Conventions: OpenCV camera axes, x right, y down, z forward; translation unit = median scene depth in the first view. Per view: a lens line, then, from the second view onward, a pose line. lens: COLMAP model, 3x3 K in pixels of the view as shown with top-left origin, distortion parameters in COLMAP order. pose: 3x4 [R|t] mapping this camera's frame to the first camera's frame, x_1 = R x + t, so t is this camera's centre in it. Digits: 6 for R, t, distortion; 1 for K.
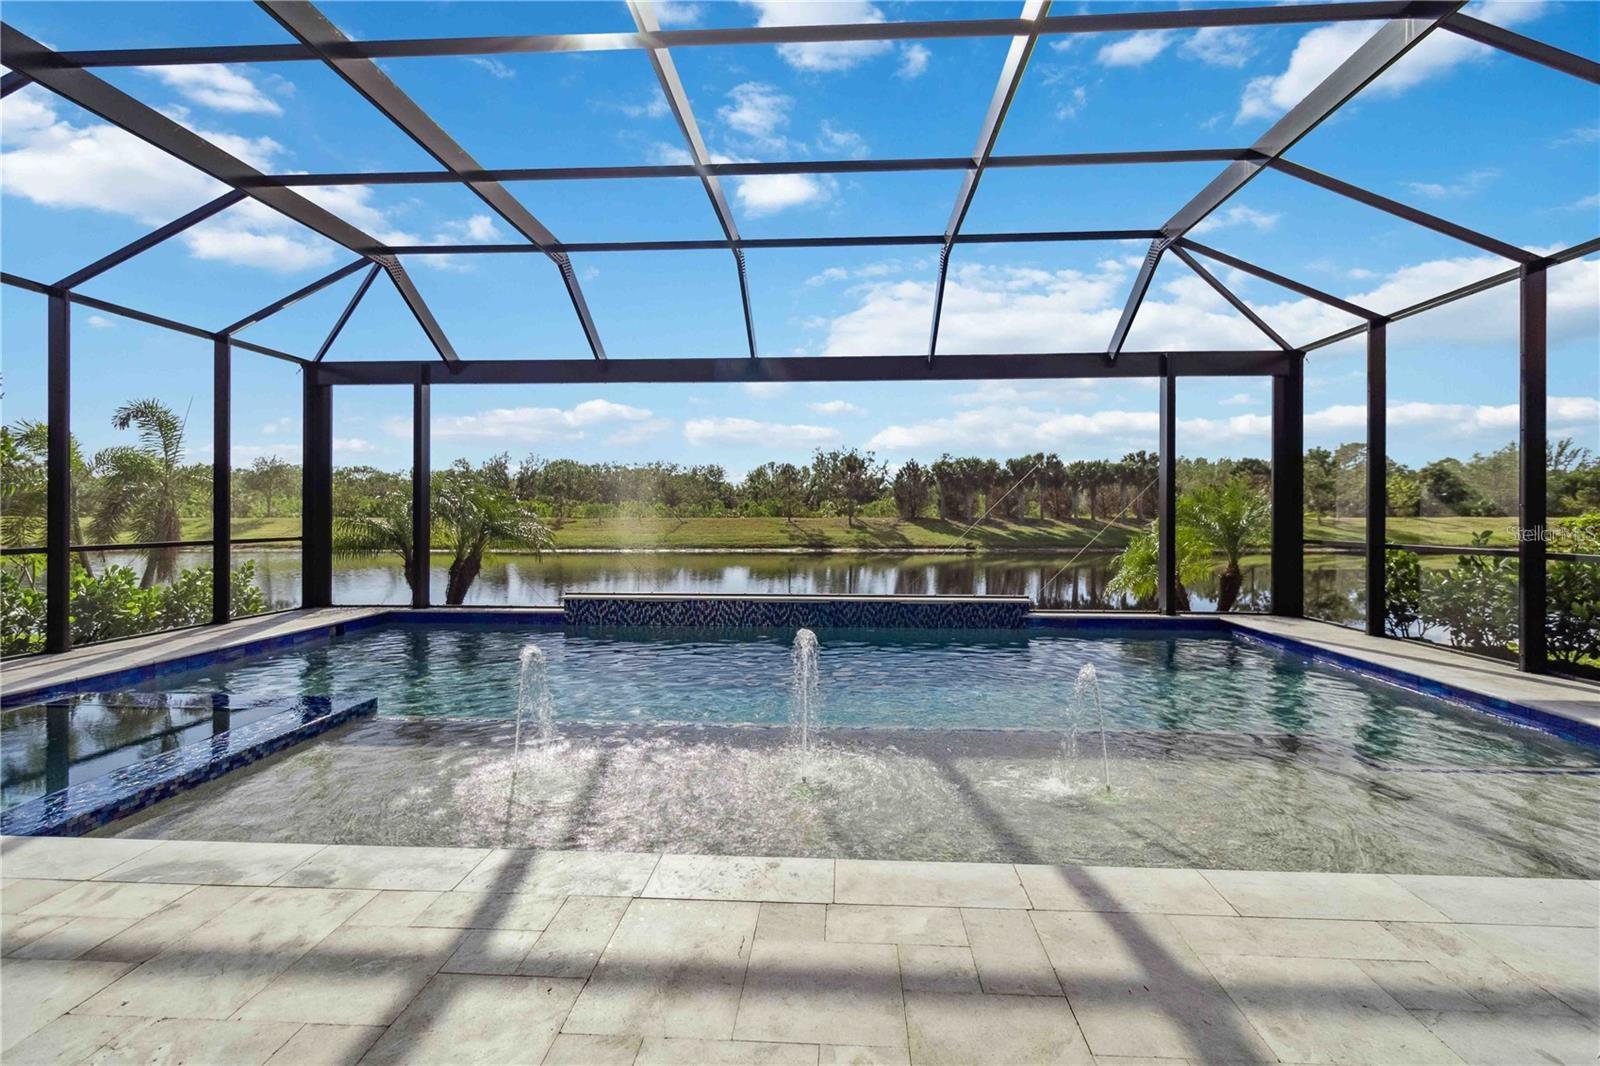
lens RADIAL K [[744.6, 0, 804.8], [0, 744.6, 509.1], [0, 0, 1]] dist [0.000964, -0.000479]
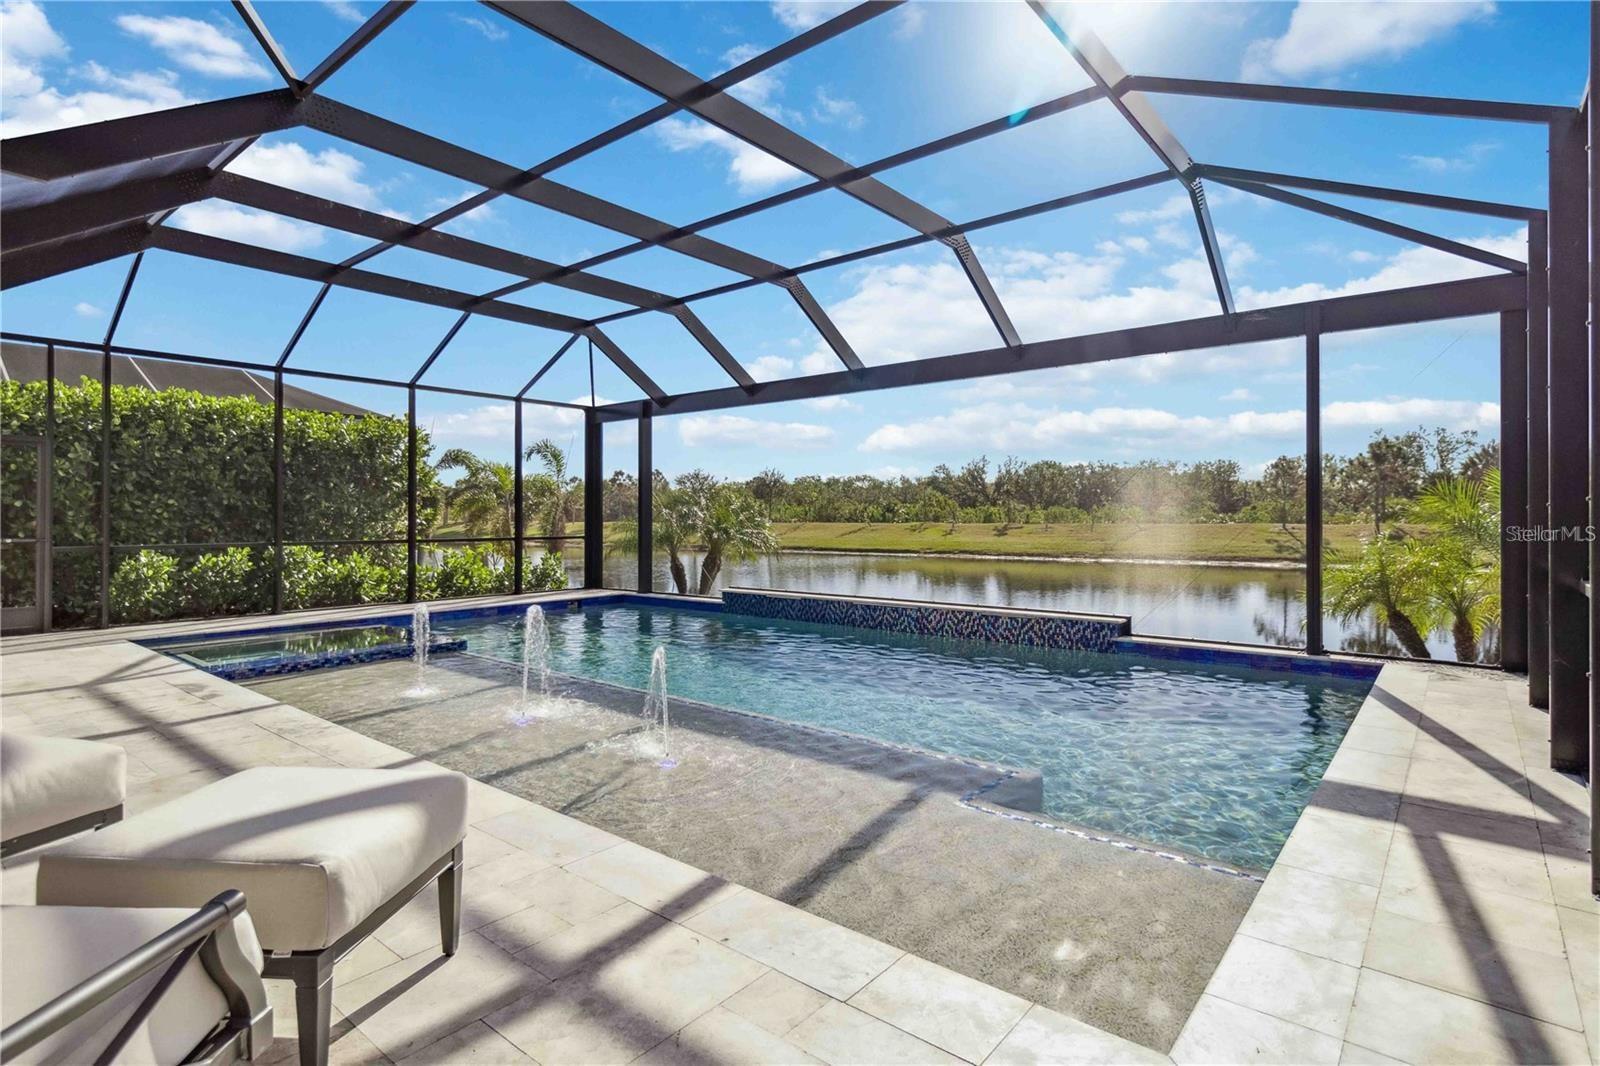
lens RADIAL K [[802.1, 0, 799.8], [0, 802.1, 523.6], [0, 0, 1]] dist [0.004232, -0.000578]
pose [[0.811595, 0.002584, -0.584215, 0.503468], [0.004343, 0.999936, 0.010455, -0.000446], [0.584204, -0.011023, 0.811532, 0.037499]]
